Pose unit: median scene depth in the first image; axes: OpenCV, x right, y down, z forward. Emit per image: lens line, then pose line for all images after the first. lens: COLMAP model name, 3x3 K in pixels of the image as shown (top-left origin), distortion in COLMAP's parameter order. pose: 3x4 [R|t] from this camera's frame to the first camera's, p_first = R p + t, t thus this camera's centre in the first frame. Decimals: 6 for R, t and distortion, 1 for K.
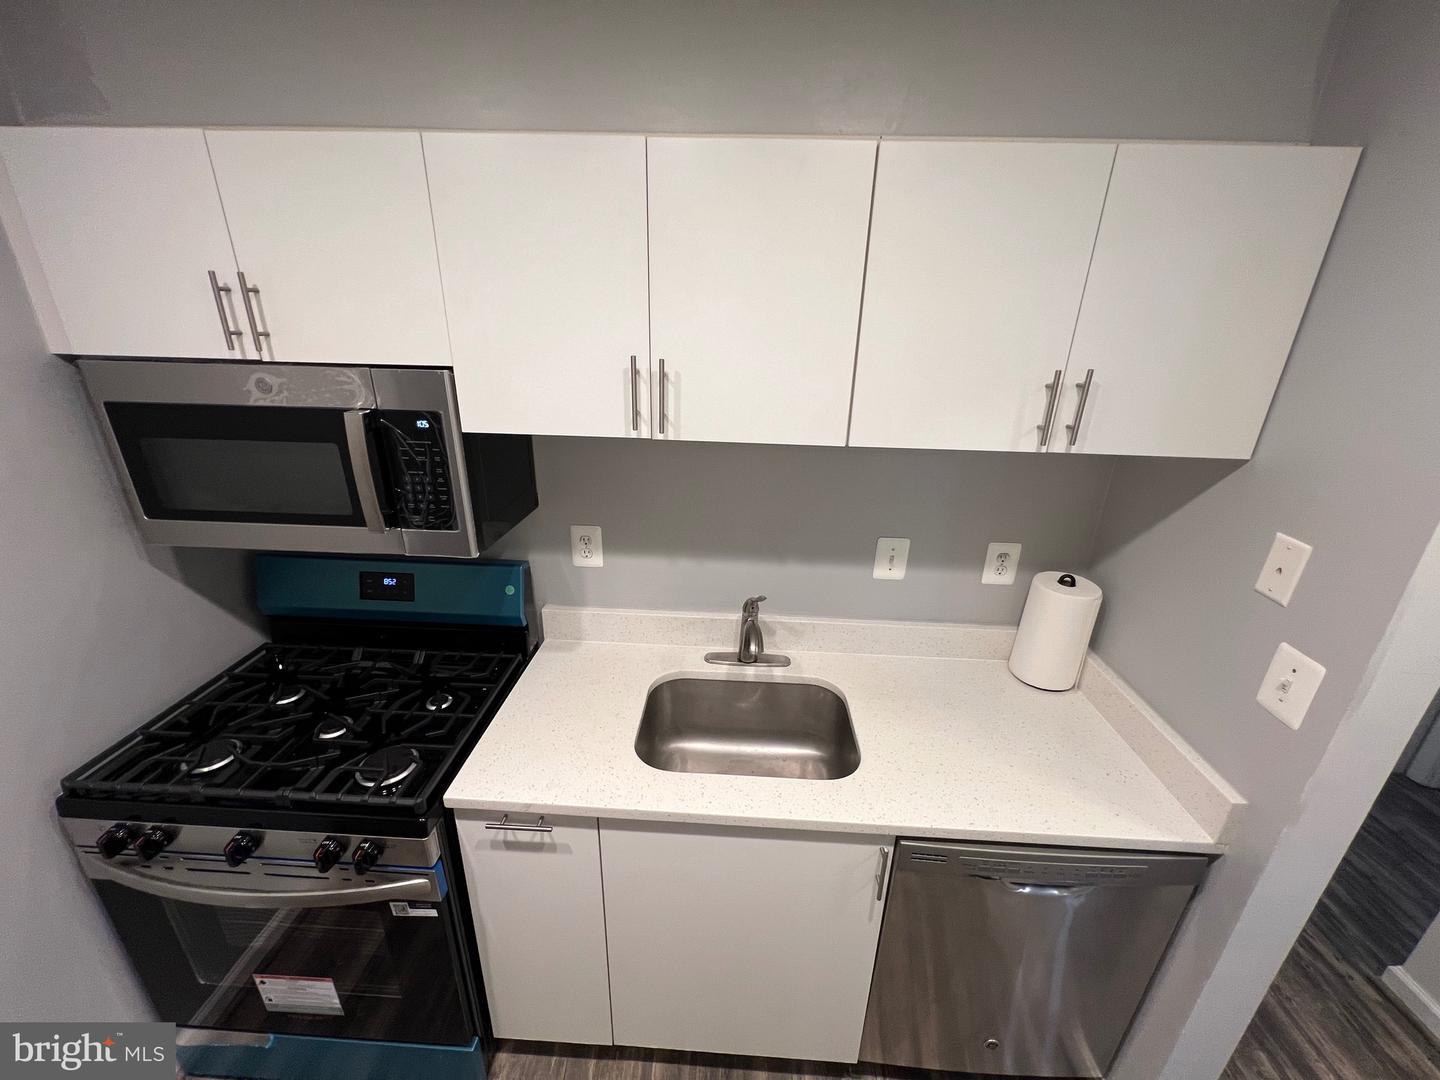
lens RADIAL K [[575.5, 0, 720.0], [0, 575.5, 540.0], [0, 0, 1]] dist [0.000568, 0.000189]
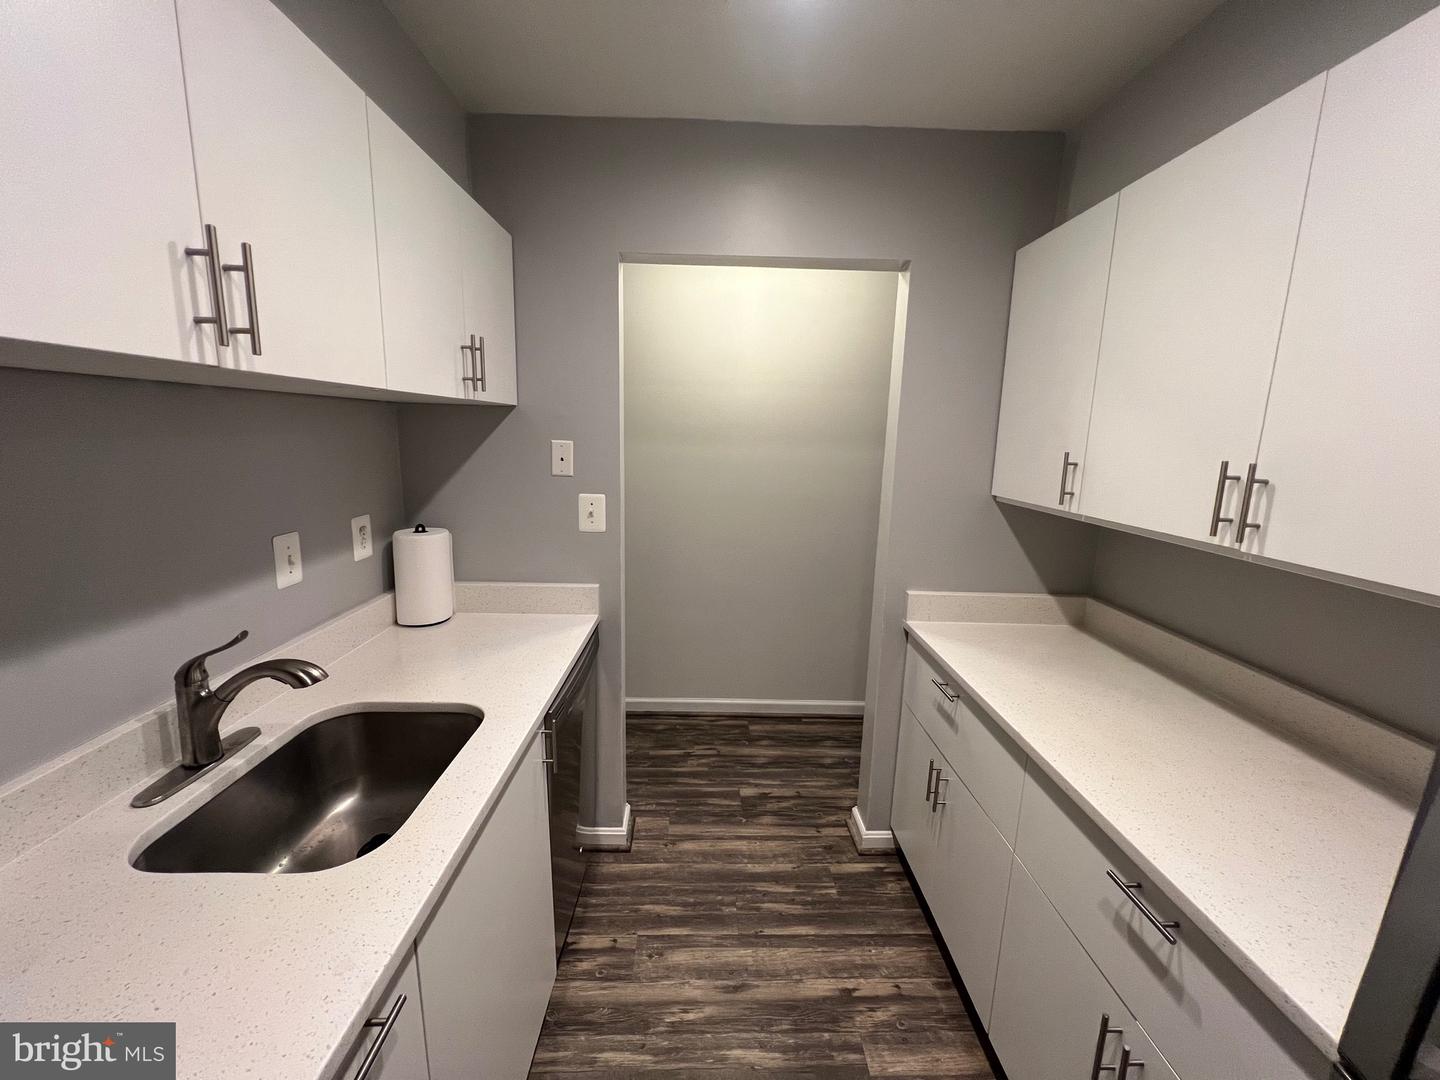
lens RADIAL K [[581.0, 0, 720.0], [0, 581.0, 540.0], [0, 0, 1]] dist [0.001541, 0.000514]
pose [[-0.066455, -0.208342, 0.975796, -0.594533], [0.340056, 0.914680, 0.218452, 0.035830], [-0.938054, 0.346343, 0.010063, 0.382603]]
